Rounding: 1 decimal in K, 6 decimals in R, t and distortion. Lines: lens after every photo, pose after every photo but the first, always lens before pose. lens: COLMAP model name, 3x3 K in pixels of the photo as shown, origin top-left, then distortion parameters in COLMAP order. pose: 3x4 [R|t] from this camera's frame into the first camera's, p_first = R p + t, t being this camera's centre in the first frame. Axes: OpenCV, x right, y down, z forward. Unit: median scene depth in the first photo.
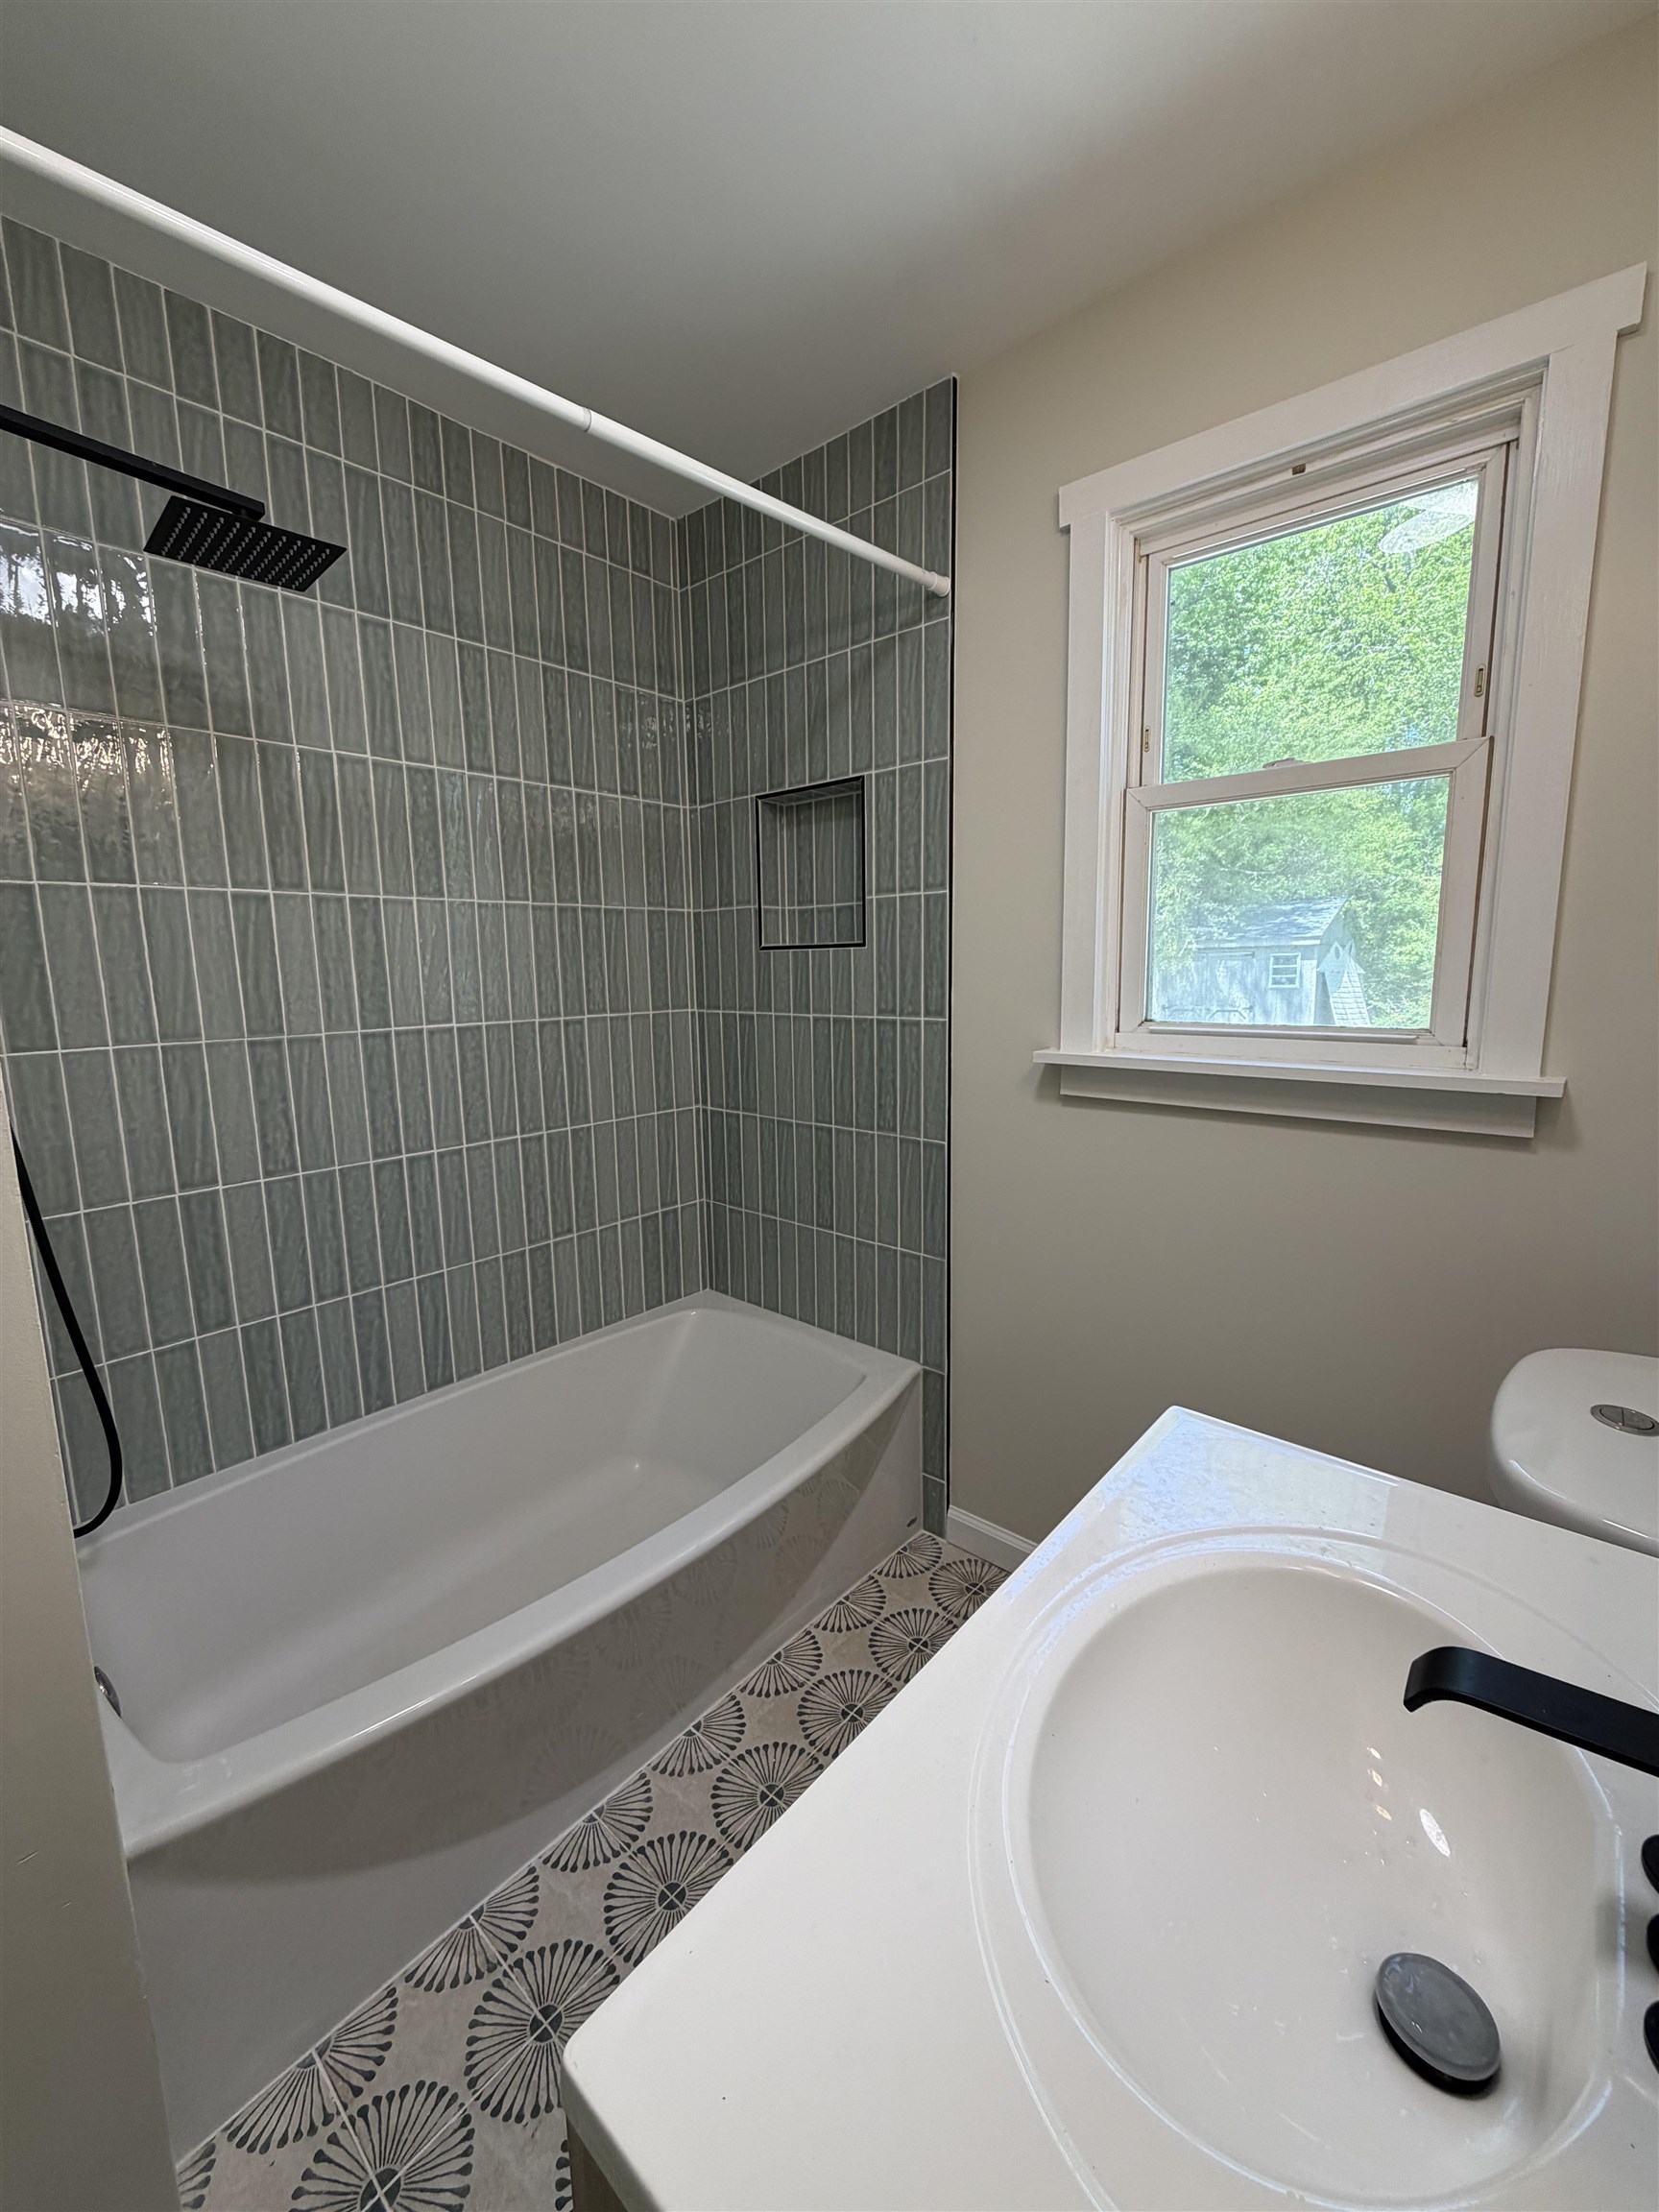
lens RADIAL K [[885.4, 0, 828.1], [0, 885.4, 1095.1], [0, 0, 1]] dist [0.002337, -0.000169]
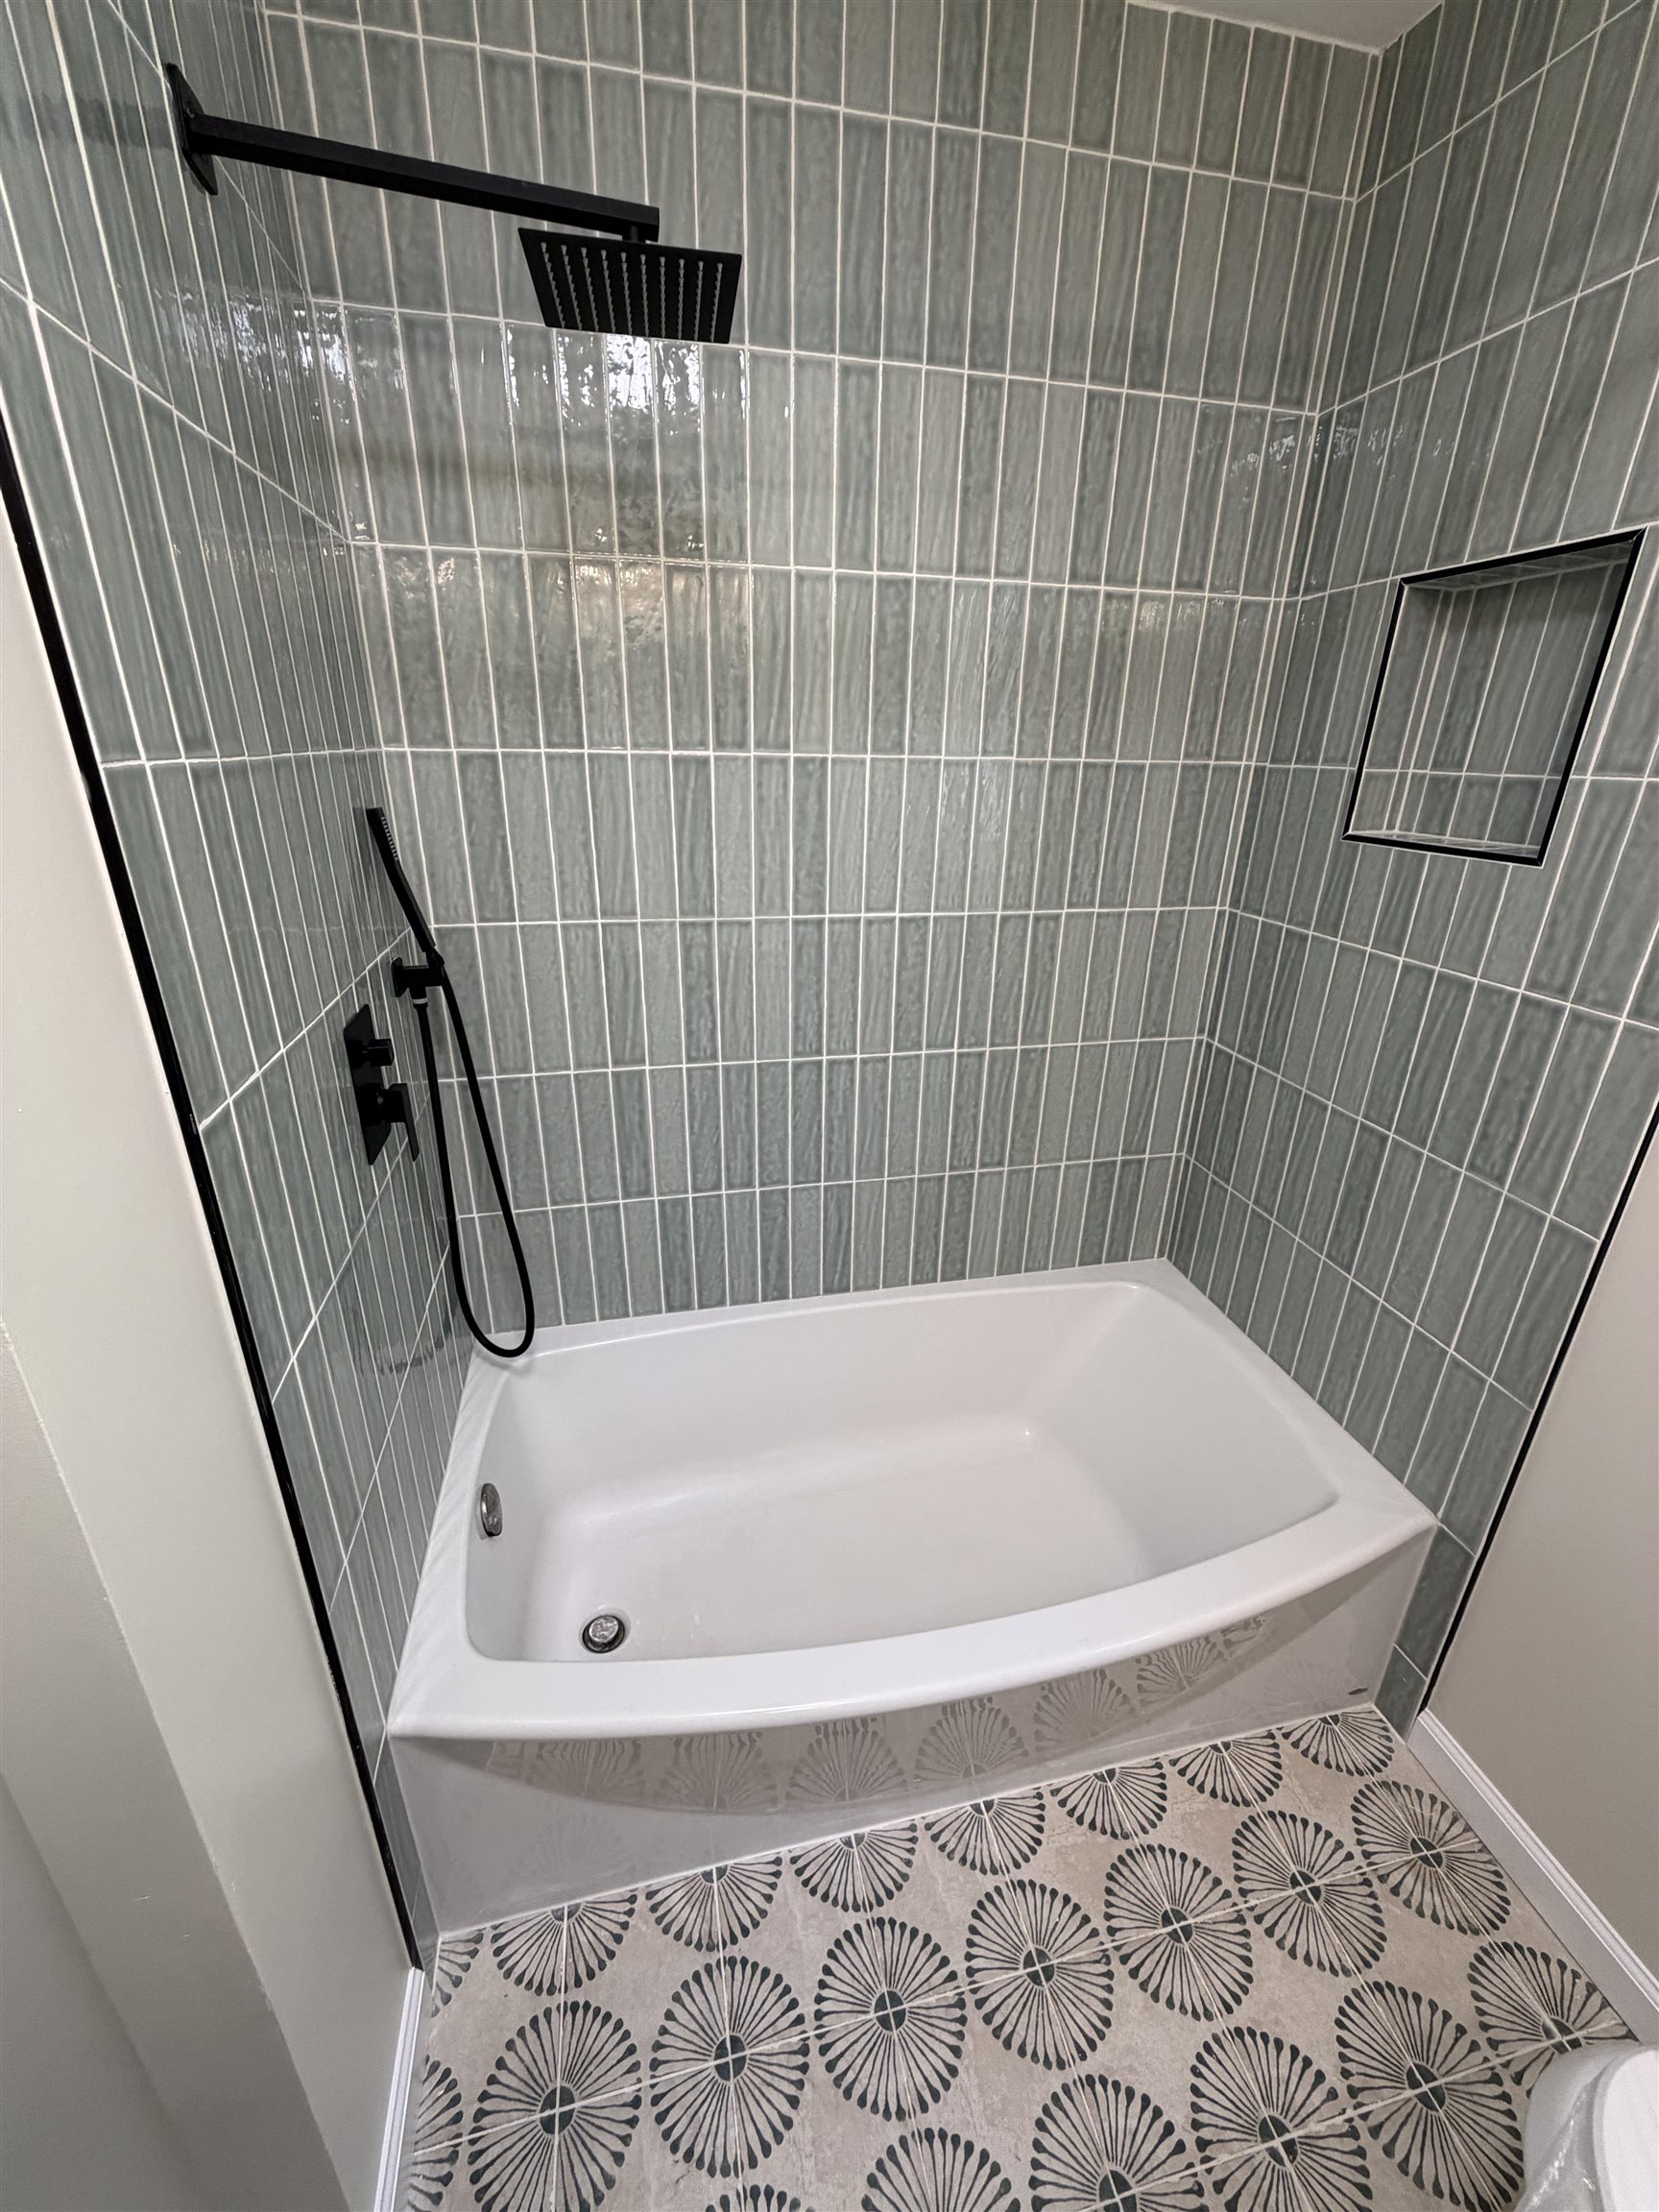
lens RADIAL K [[885.4, 0, 828.1], [0, 885.4, 1095.1], [0, 0, 1]] dist [0.002337, -0.000169]
pose [[0.807794, 0.246522, -0.535440, 0.015913], [-0.118042, 0.957601, 0.262805, -0.140417], [0.577525, -0.149088, 0.802644, 0.293770]]
